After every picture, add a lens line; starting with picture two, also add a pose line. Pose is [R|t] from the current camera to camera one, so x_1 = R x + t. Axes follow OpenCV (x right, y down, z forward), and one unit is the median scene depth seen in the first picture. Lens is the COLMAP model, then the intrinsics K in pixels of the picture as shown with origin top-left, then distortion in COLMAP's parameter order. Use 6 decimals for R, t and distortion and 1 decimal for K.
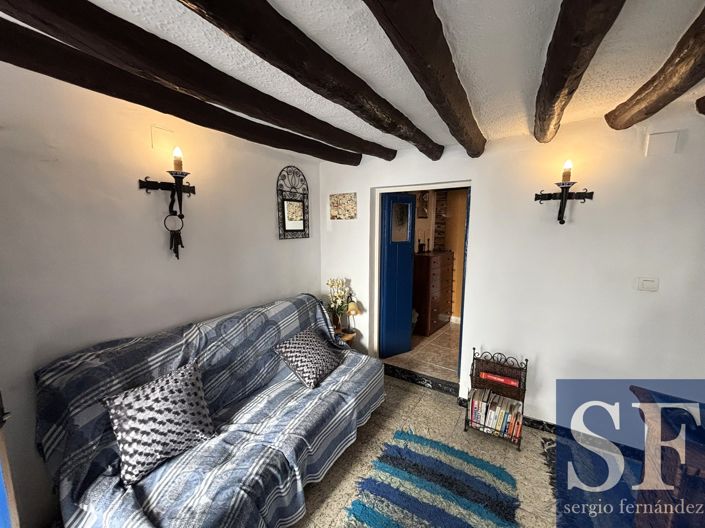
lens RADIAL K [[285.2, 0, 352.5], [0, 285.2, 264.0], [0, 0, 1]] dist [-0.003495, -0.000617]
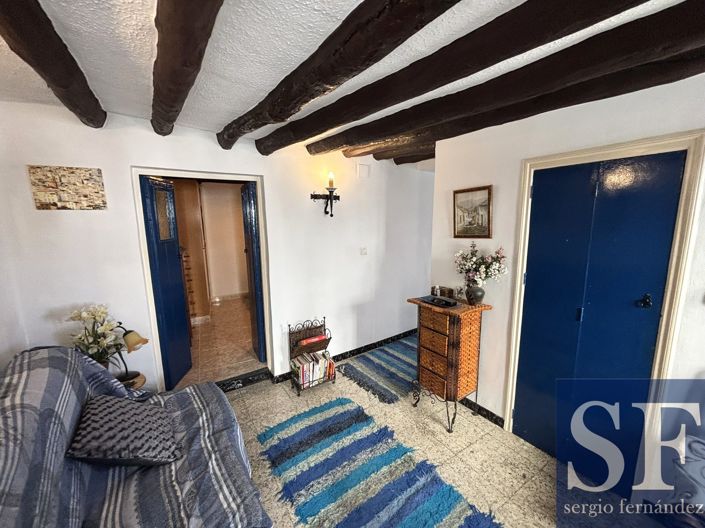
lens RADIAL K [[285.2, 0, 352.5], [0, 285.2, 264.0], [0, 0, 1]] dist [-0.003495, -0.000617]
pose [[0.396019, -0.150082, 0.905894, -0.516784], [0.129719, 0.985803, 0.106612, -0.040756], [-0.909034, 0.075291, 0.409865, 0.301996]]
